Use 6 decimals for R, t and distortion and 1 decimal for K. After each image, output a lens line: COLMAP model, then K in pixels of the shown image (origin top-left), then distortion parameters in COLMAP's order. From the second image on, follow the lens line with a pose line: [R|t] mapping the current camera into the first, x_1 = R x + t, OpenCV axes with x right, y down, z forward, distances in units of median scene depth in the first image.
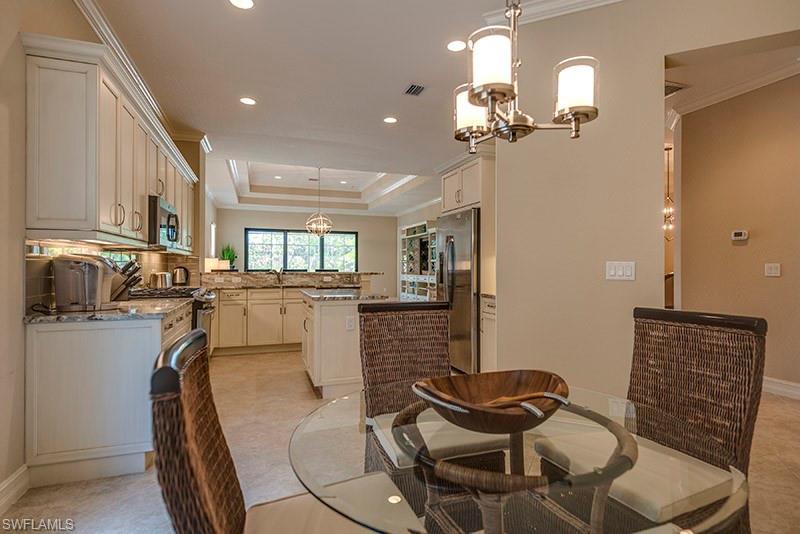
lens RADIAL K [[391.7, 0, 388.8], [0, 391.7, 266.7], [0, 0, 1]] dist [0.003720, 0.000551]
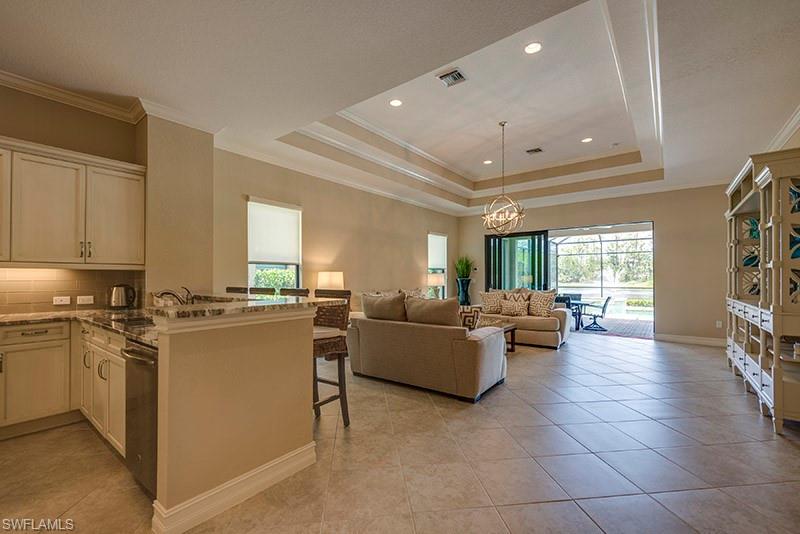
lens RADIAL K [[340.5, 0, 399.1], [0, 340.5, 274.5], [0, 0, 1]] dist [0.006842, 0.000003]
pose [[0.569776, -0.010422, -0.821734, 0.250225], [-0.000401, 0.999916, -0.012960, -0.009722], [0.821800, 0.007713, 0.569724, 0.820873]]
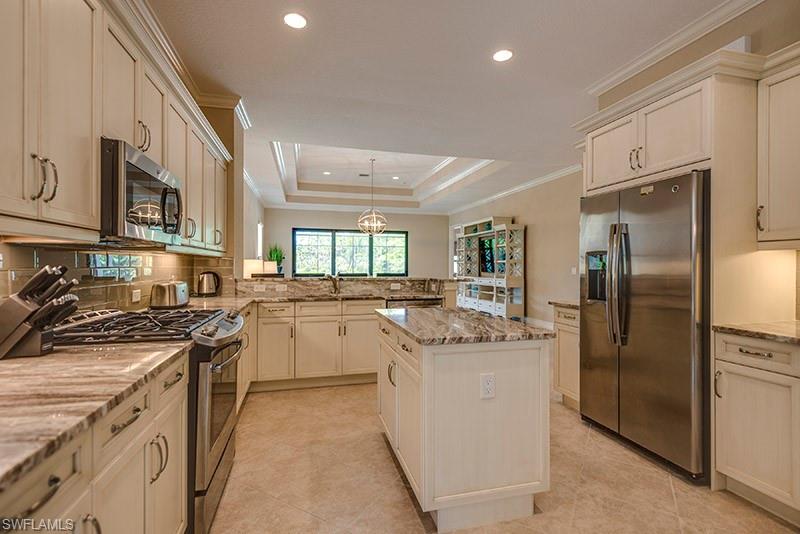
lens RADIAL K [[357.0, 0, 400.0], [0, 357.0, 267.0], [0, 0, 1]] dist [0.006753, -0.000014]
pose [[0.998145, -0.000794, -0.060870, -0.091957], [0.000952, 0.999996, 0.002558, -0.008150], [0.060868, -0.002611, 0.998142, 0.255130]]
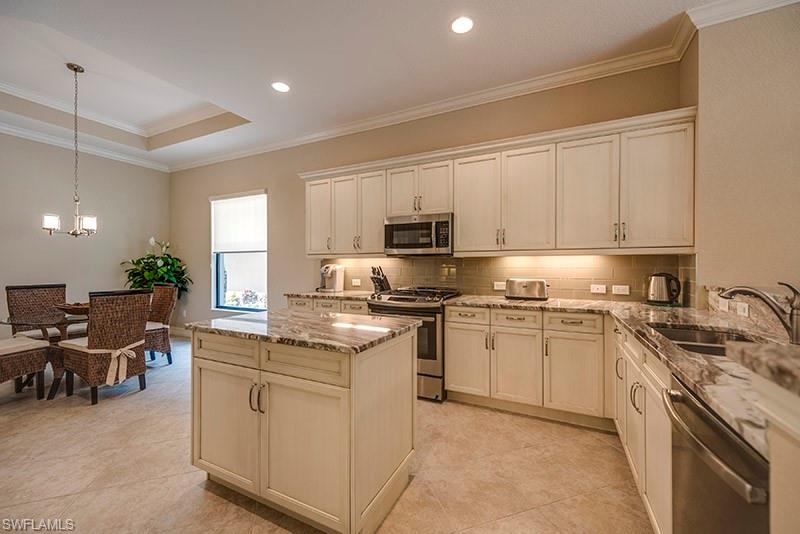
lens RADIAL K [[318.8, 0, 400.0], [0, 318.8, 267.0], [0, 0, 1]] dist [0.002181, -0.000273]
pose [[-0.688573, 0.003409, -0.725159, 0.069099], [-0.001416, 0.999981, 0.006046, -0.010220], [0.725166, 0.005190, -0.688555, 0.805978]]
